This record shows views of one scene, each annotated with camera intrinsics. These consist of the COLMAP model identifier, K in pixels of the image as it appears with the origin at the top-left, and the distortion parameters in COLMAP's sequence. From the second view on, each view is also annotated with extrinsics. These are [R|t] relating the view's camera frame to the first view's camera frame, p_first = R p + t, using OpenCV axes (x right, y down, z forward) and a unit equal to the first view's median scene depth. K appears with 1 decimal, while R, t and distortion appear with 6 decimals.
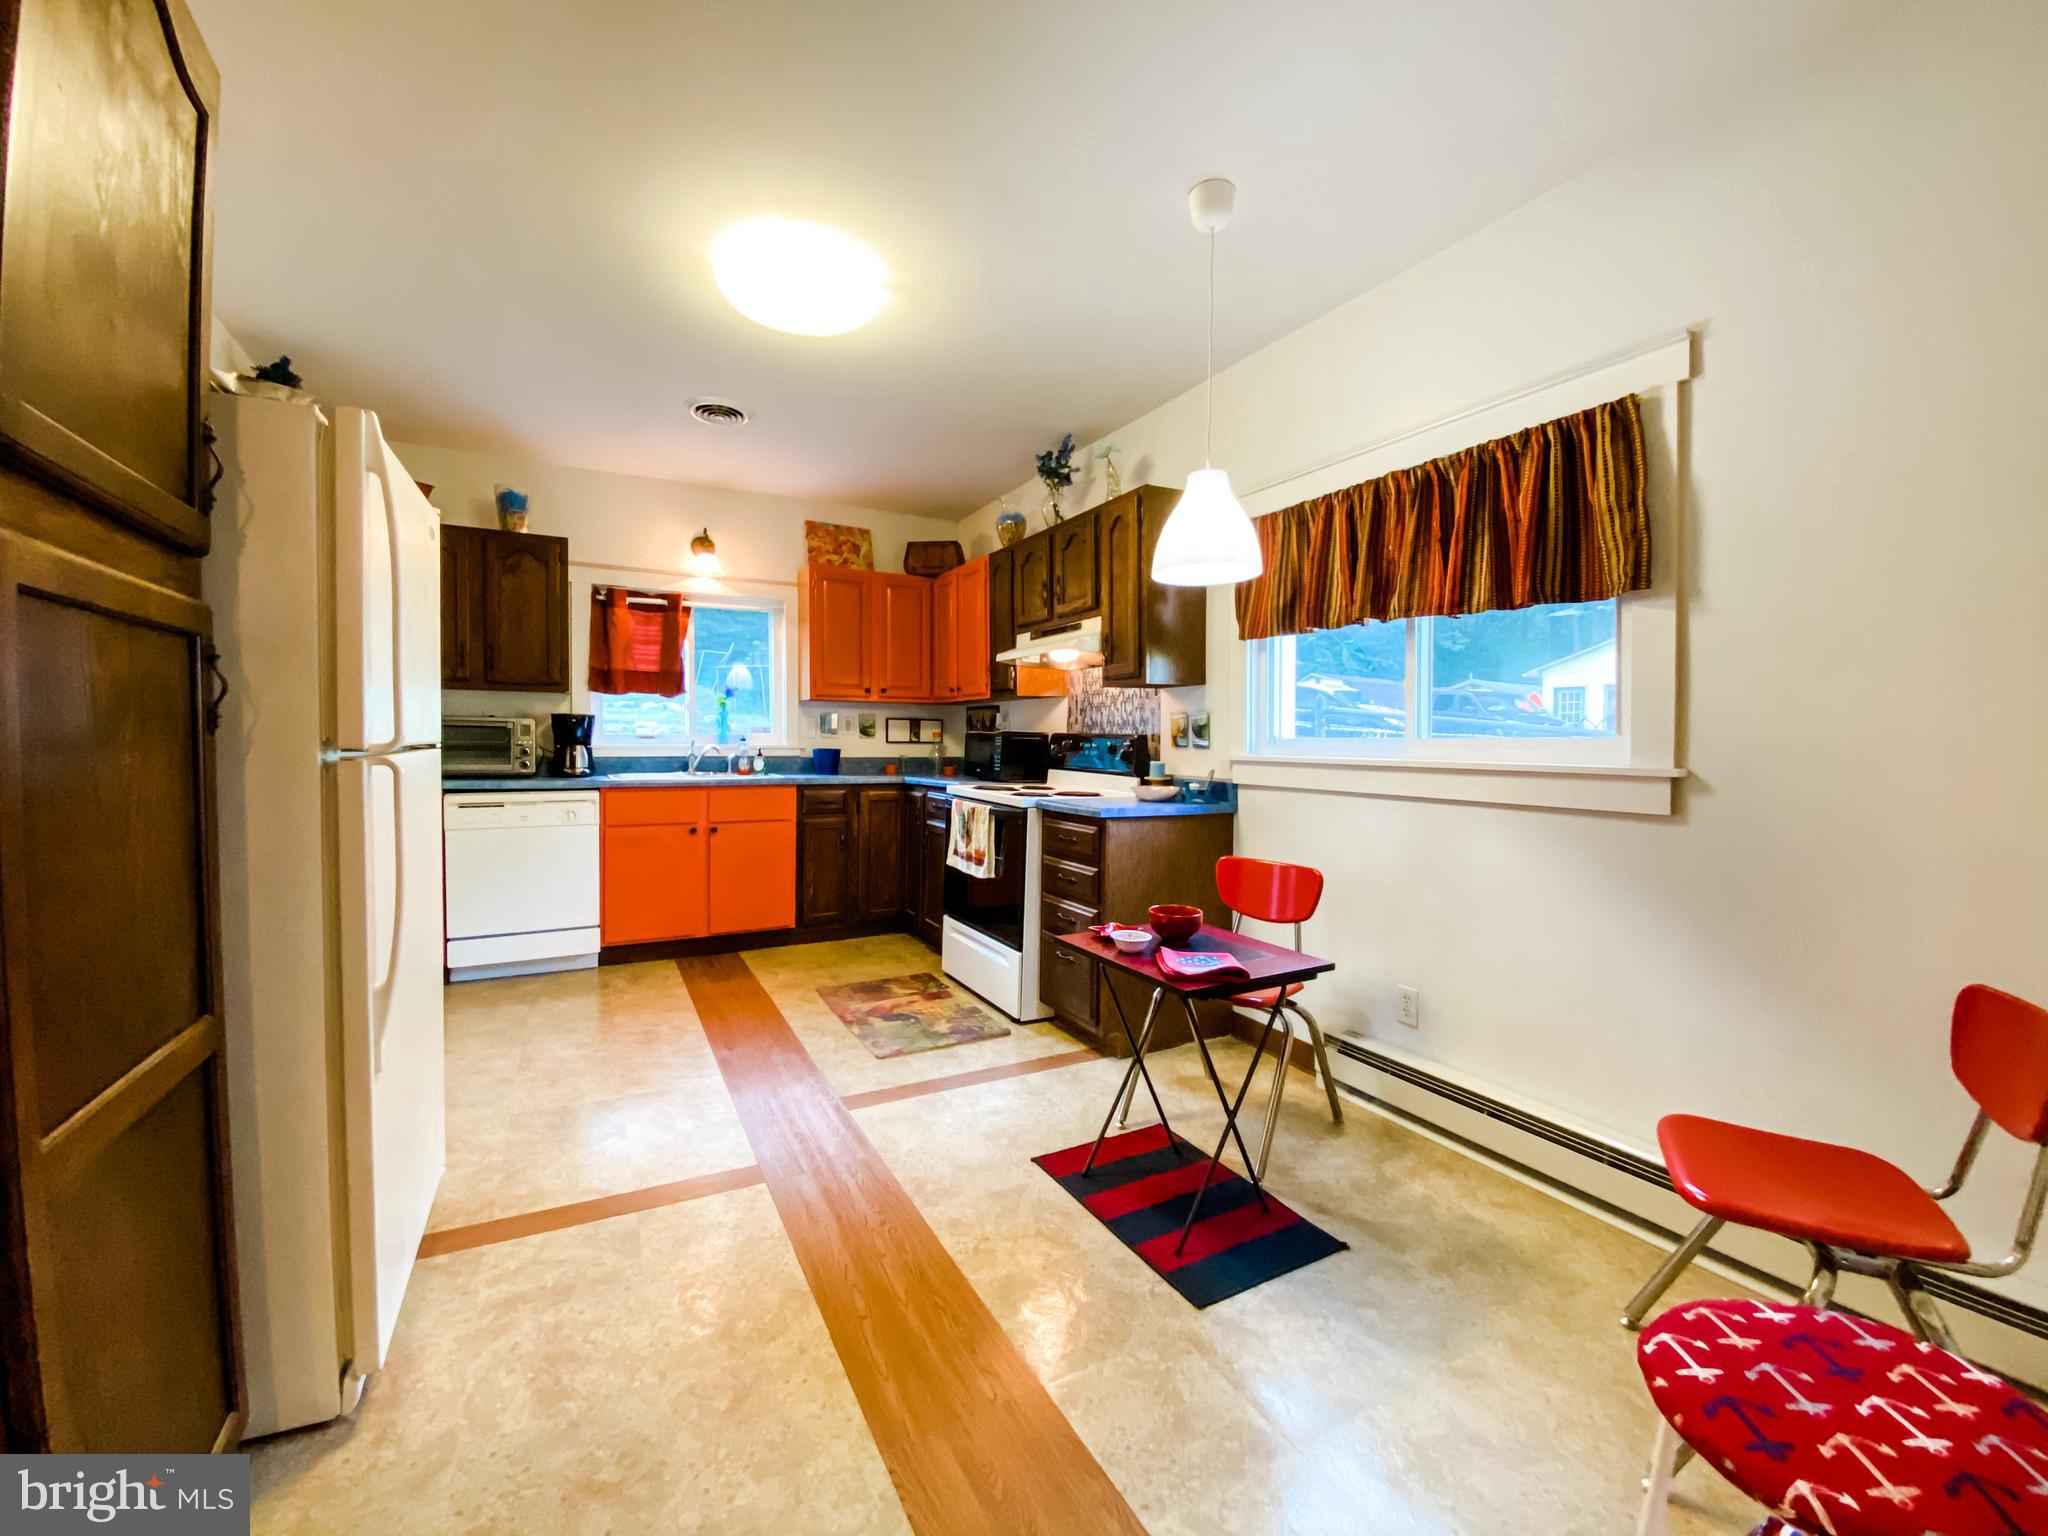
lens RADIAL K [[833.0, 0, 1025.7], [0, 833.0, 761.8], [0, 0, 1]] dist [0.045828, -0.000266]
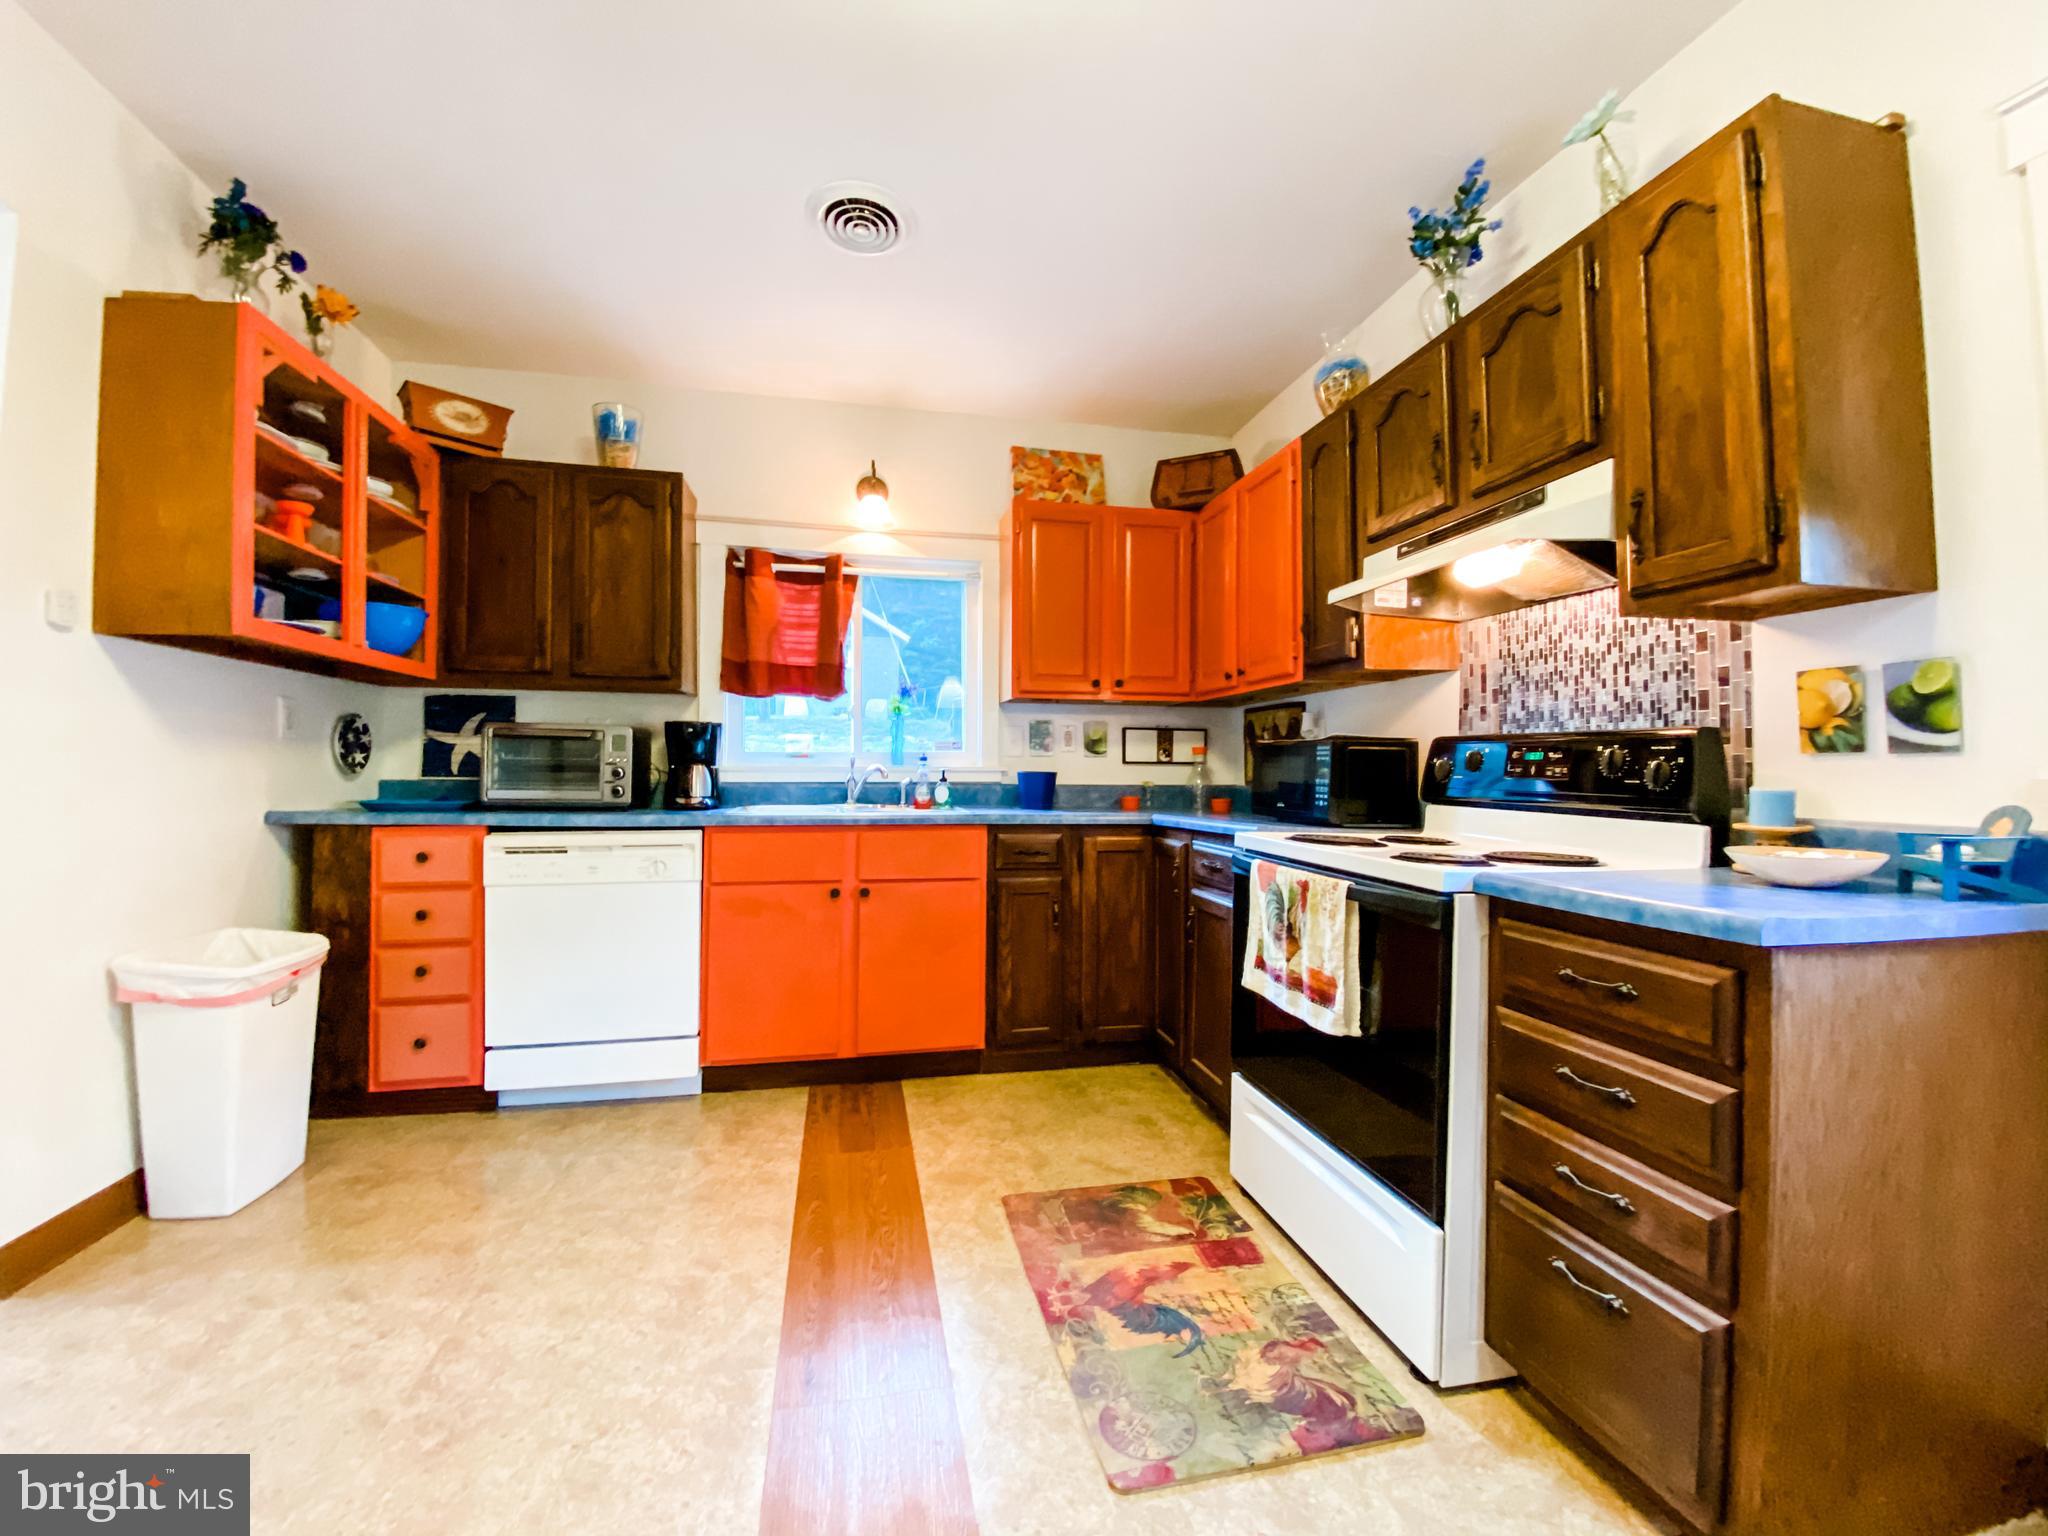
lens RADIAL K [[833.0, 0, 1025.7], [0, 833.0, 761.8], [0, 0, 1]] dist [0.045828, -0.000266]
pose [[0.961598, -0.006409, -0.274386, -0.070862], [-0.004992, 0.999154, -0.040833, 0.004953], [0.274415, 0.040635, 0.960752, 0.401972]]
